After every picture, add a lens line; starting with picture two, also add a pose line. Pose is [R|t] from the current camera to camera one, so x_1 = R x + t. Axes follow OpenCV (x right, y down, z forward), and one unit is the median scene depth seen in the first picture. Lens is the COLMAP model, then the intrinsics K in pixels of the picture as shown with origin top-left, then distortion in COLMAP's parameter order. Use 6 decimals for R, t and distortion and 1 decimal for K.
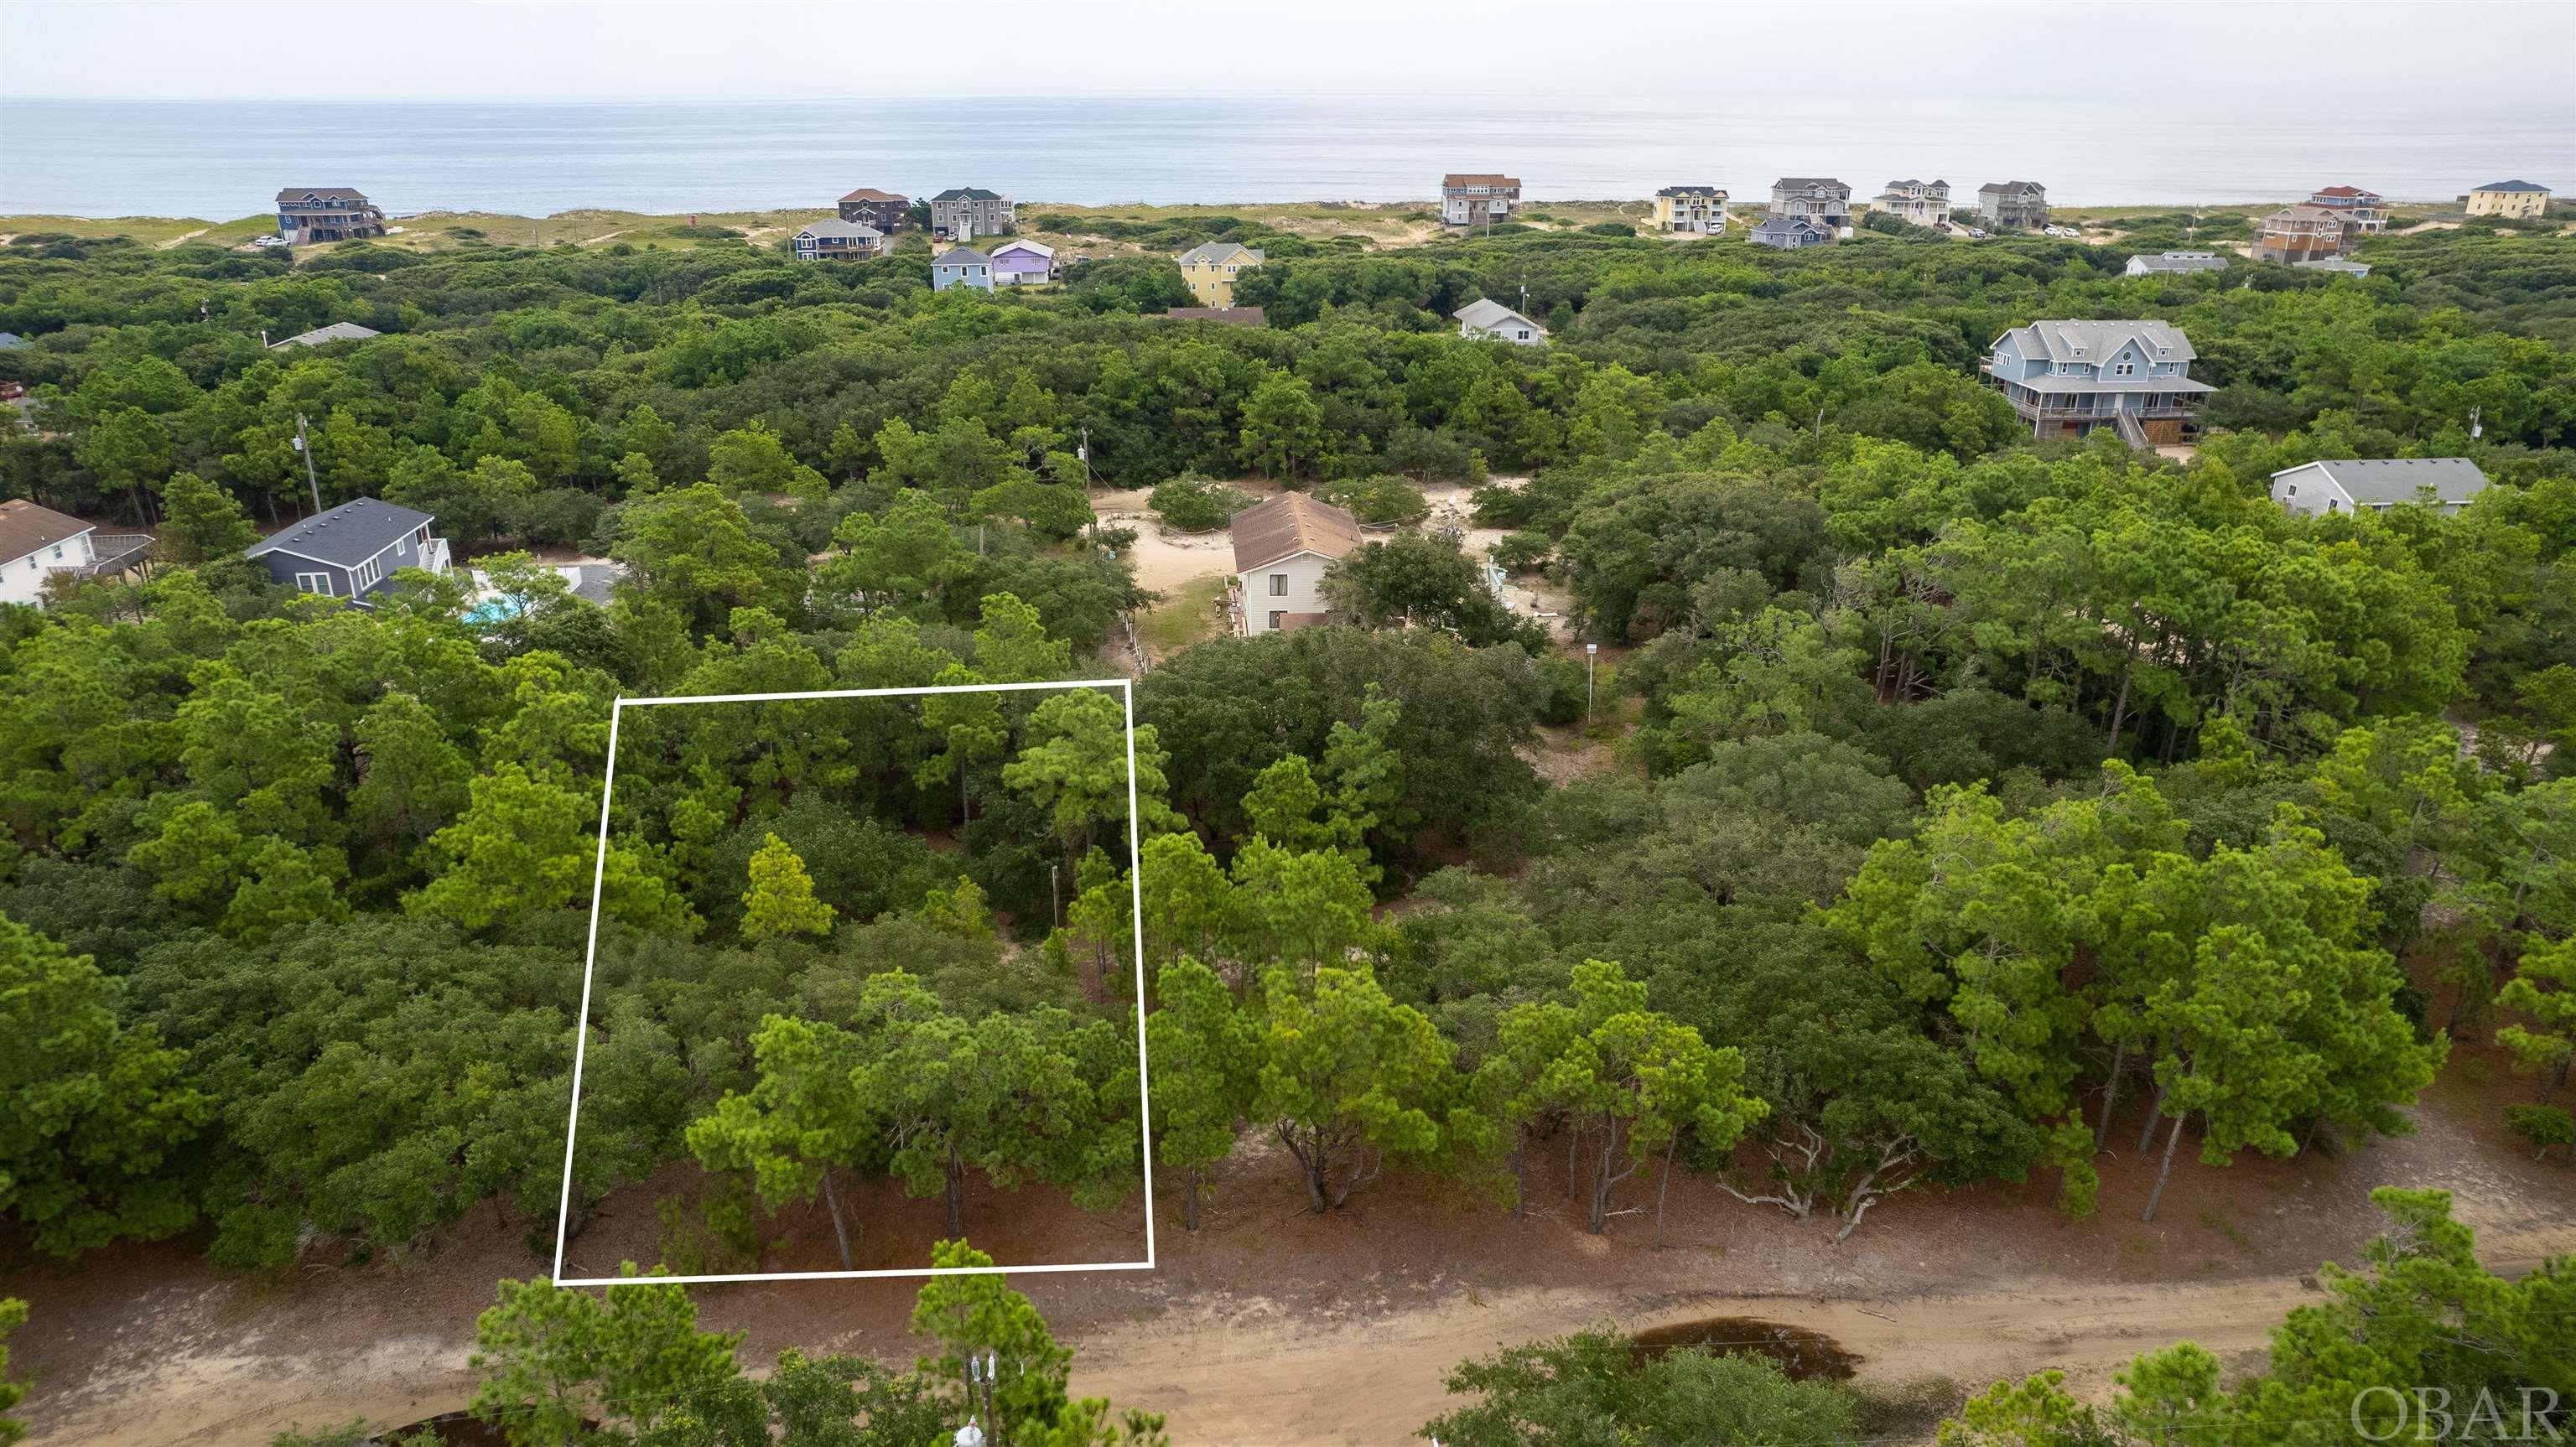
lens RADIAL K [[1651.6, 0, 1289.5], [0, 1651.6, 720.9], [0, 0, 1]] dist [-0.085482, 0.078066]
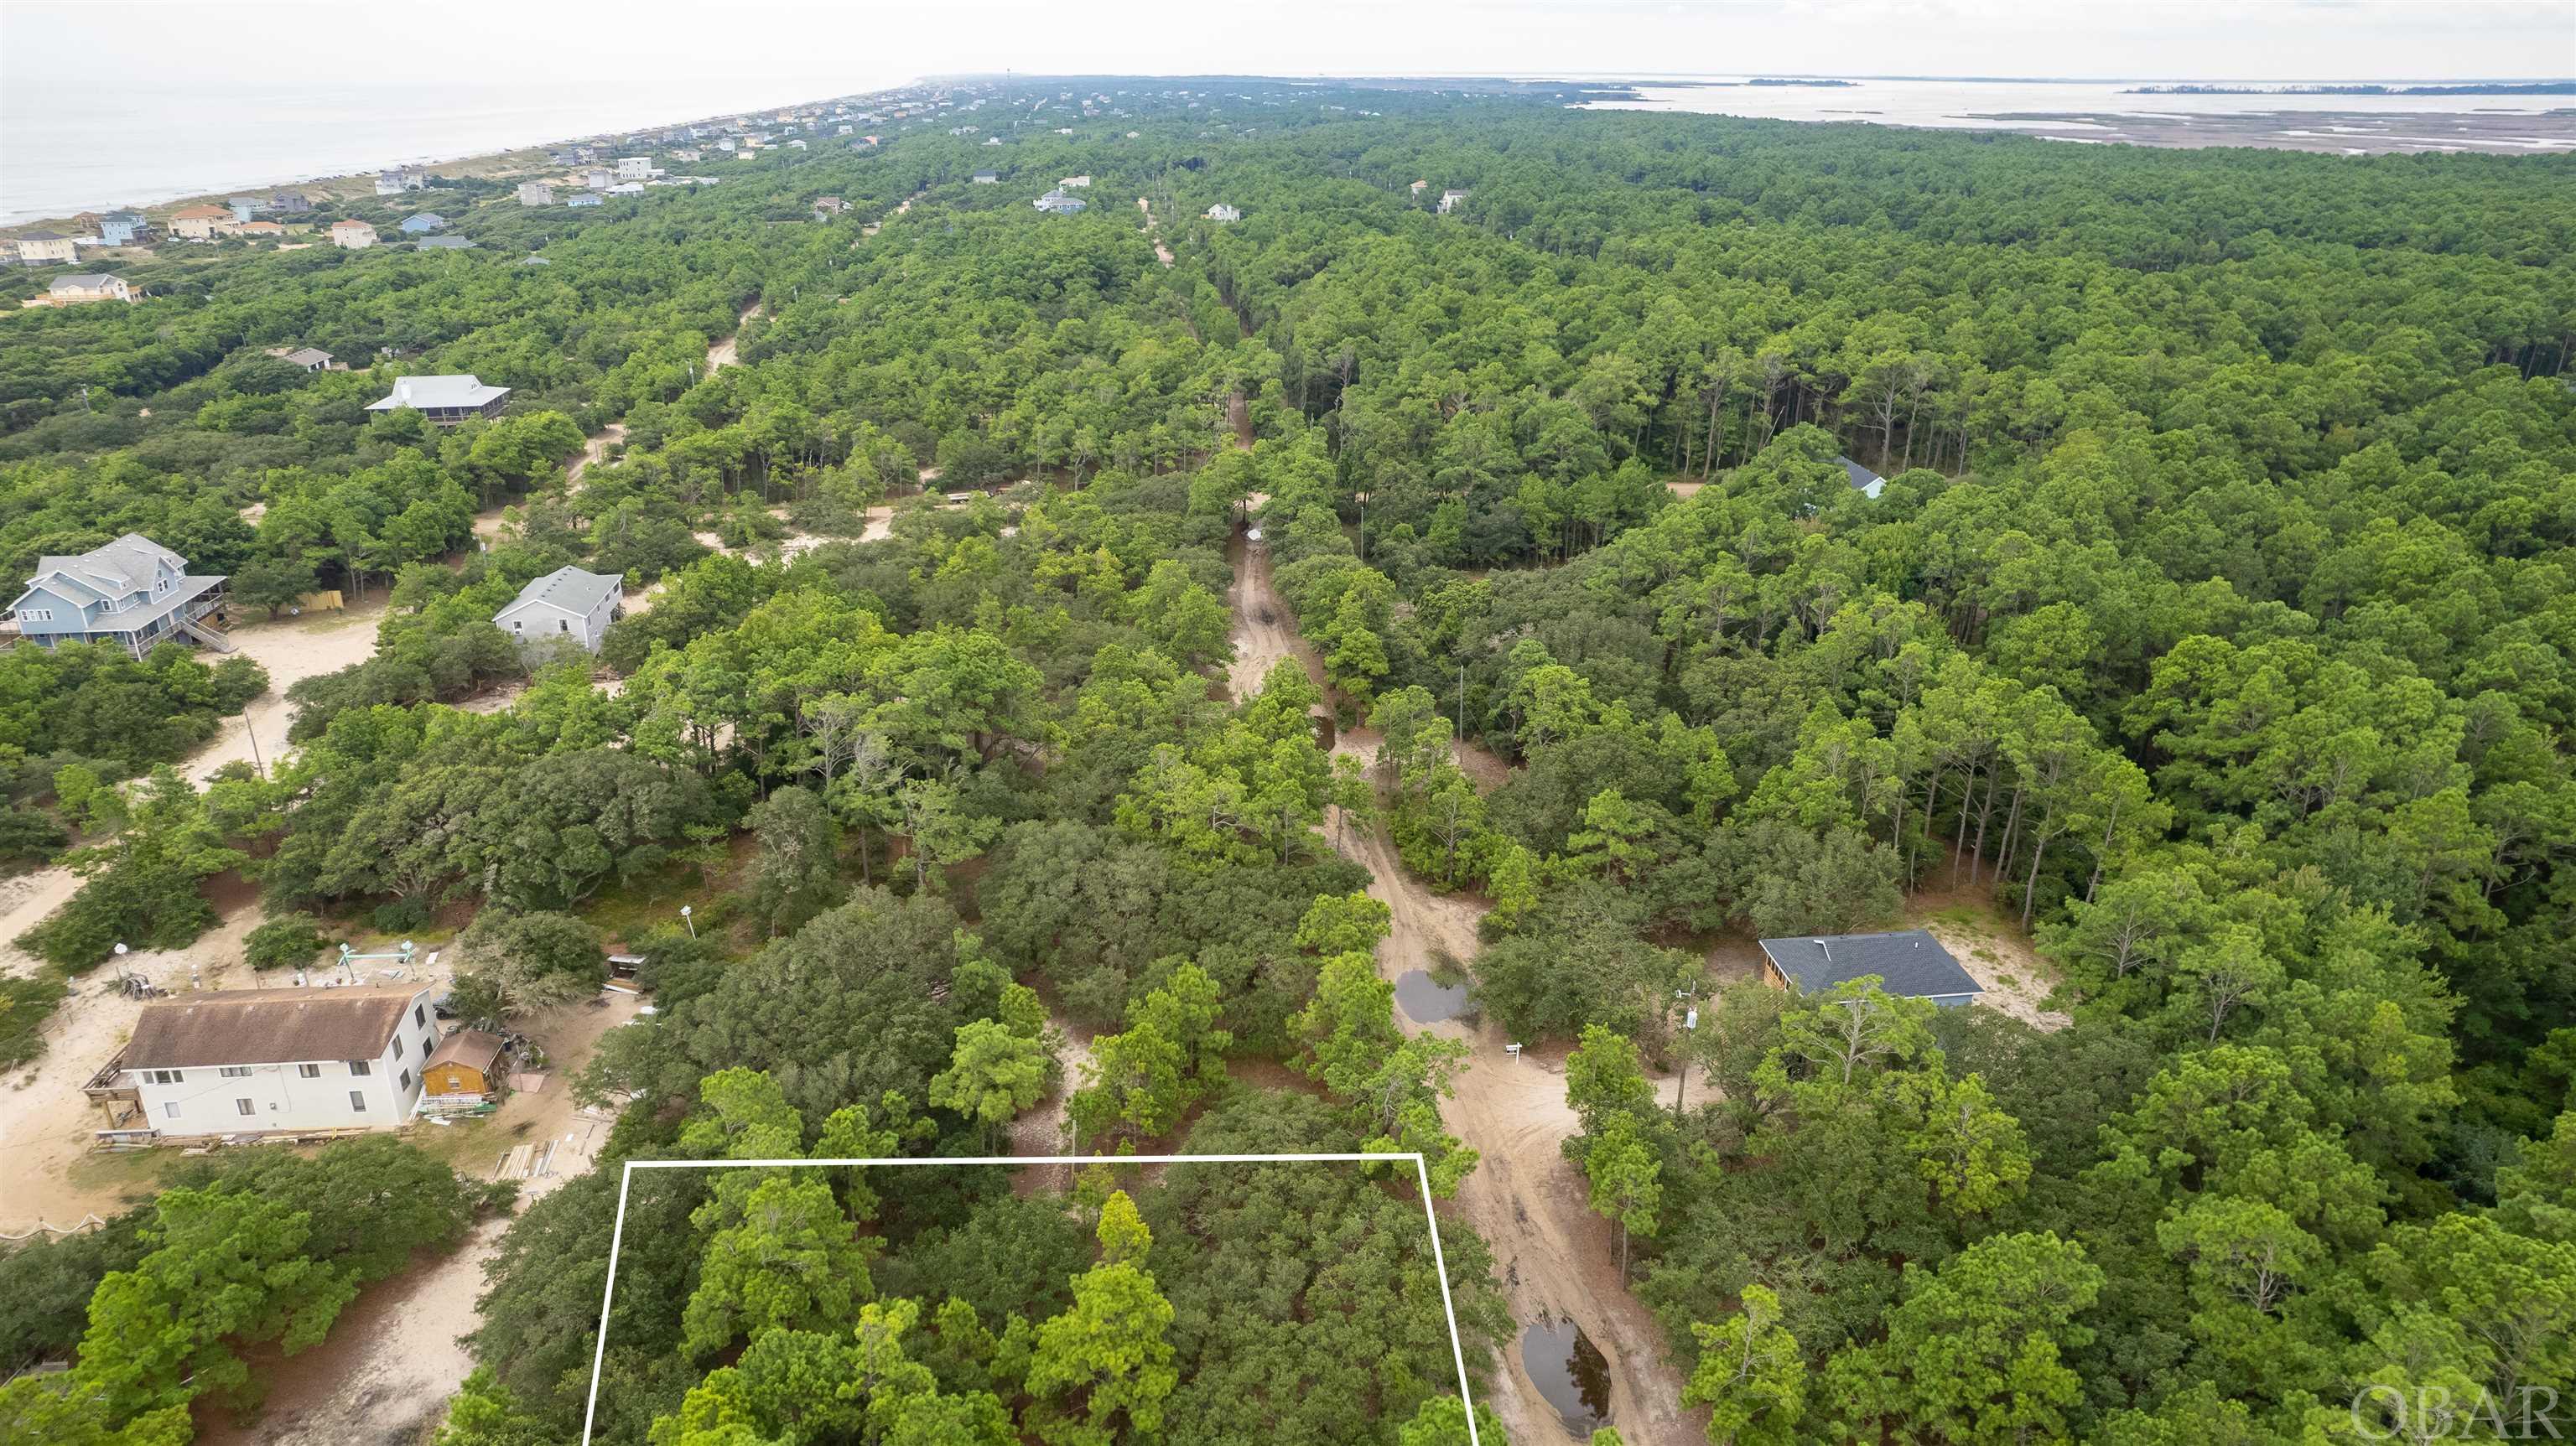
lens RADIAL K [[1663.1, 0, 1294.3], [0, 1663.1, 729.6], [0, 0, 1]] dist [-0.078317, 0.068653]
pose [[-0.008407, -0.372830, 0.927862, -0.570867], [0.364738, 0.862824, 0.350001, -0.266394], [-0.931072, 0.341369, 0.128732, 0.232104]]
